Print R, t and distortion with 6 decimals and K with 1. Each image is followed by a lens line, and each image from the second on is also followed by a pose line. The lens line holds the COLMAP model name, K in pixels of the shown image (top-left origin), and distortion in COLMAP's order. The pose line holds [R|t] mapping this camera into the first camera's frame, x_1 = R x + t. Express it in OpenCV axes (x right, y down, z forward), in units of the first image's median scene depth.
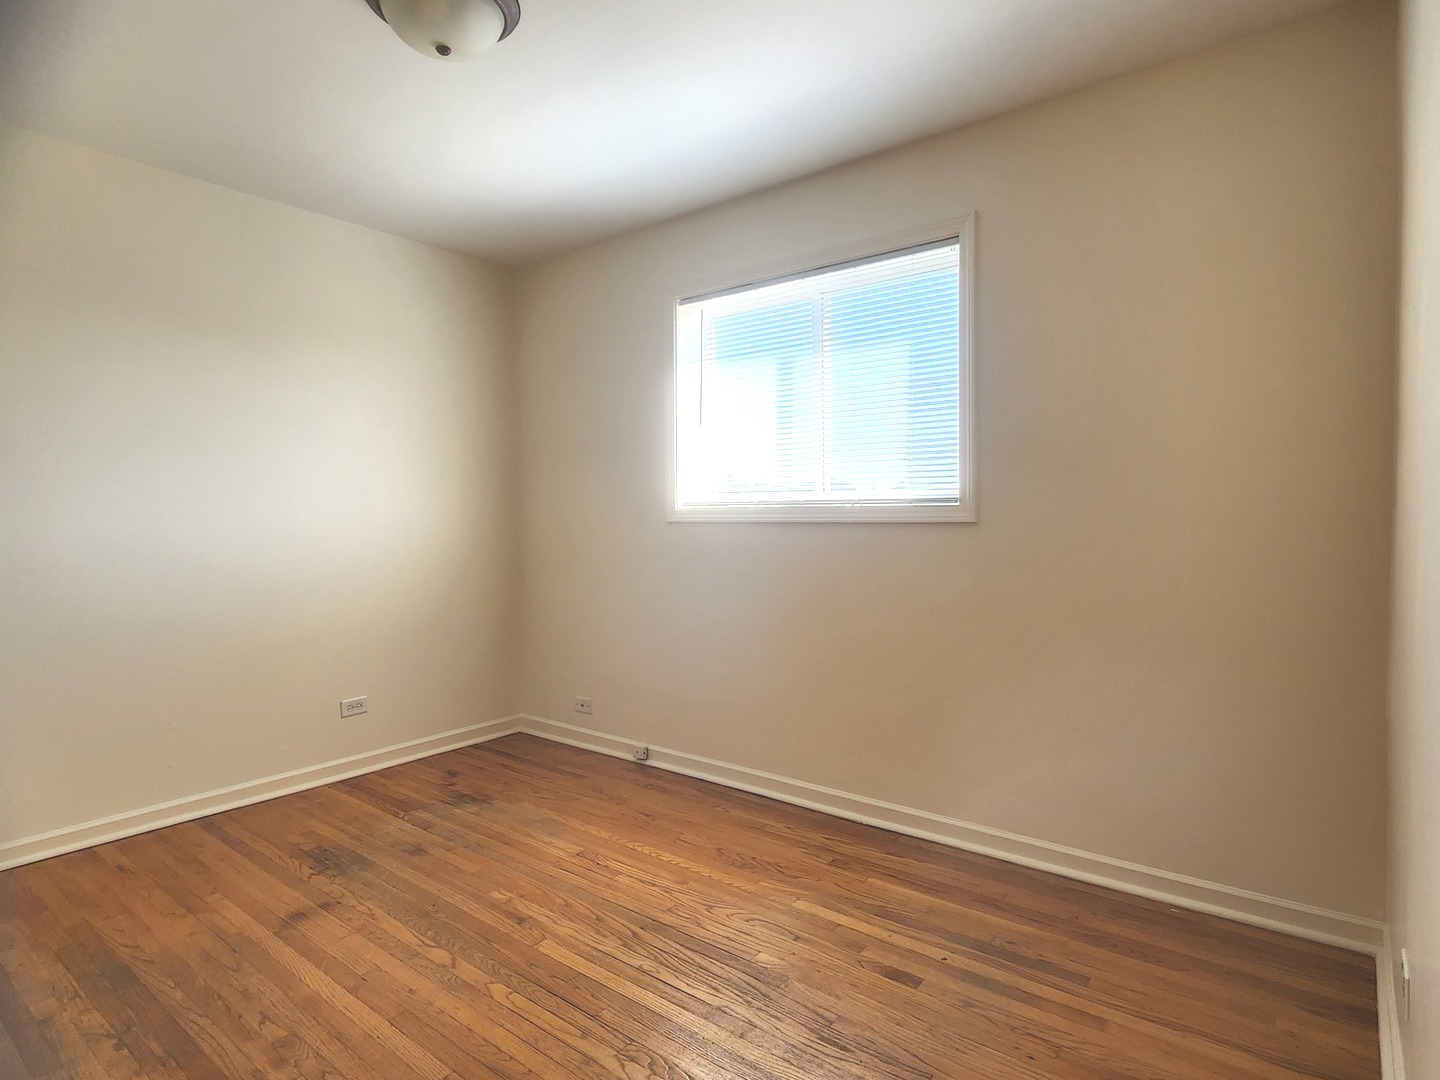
lens RADIAL K [[794.2, 0, 717.8], [0, 794.2, 535.4], [0, 0, 1]] dist [0.001695, 0.000953]
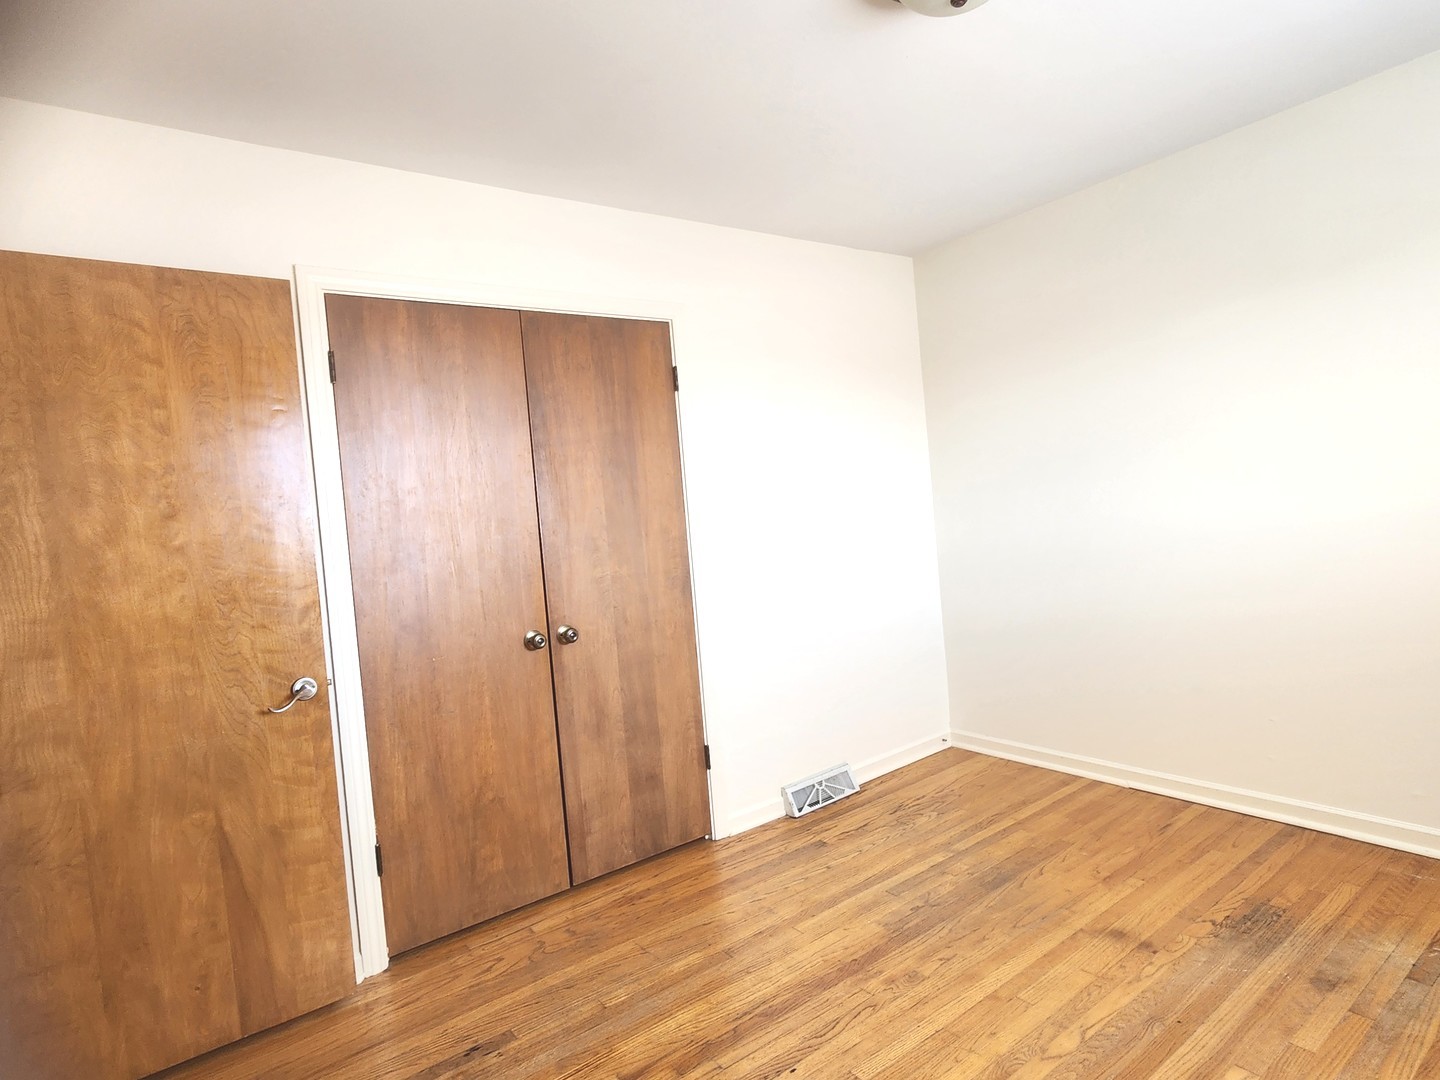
lens RADIAL K [[794.2, 0, 719.3], [0, 794.2, 538.9], [0, 0, 1]] dist [0.001695, 0.000953]
pose [[-0.260365, 0.061945, -0.963521, 0.487569], [0.063730, 0.996866, 0.046868, -0.073303], [0.963405, -0.049202, -0.263497, 0.799899]]
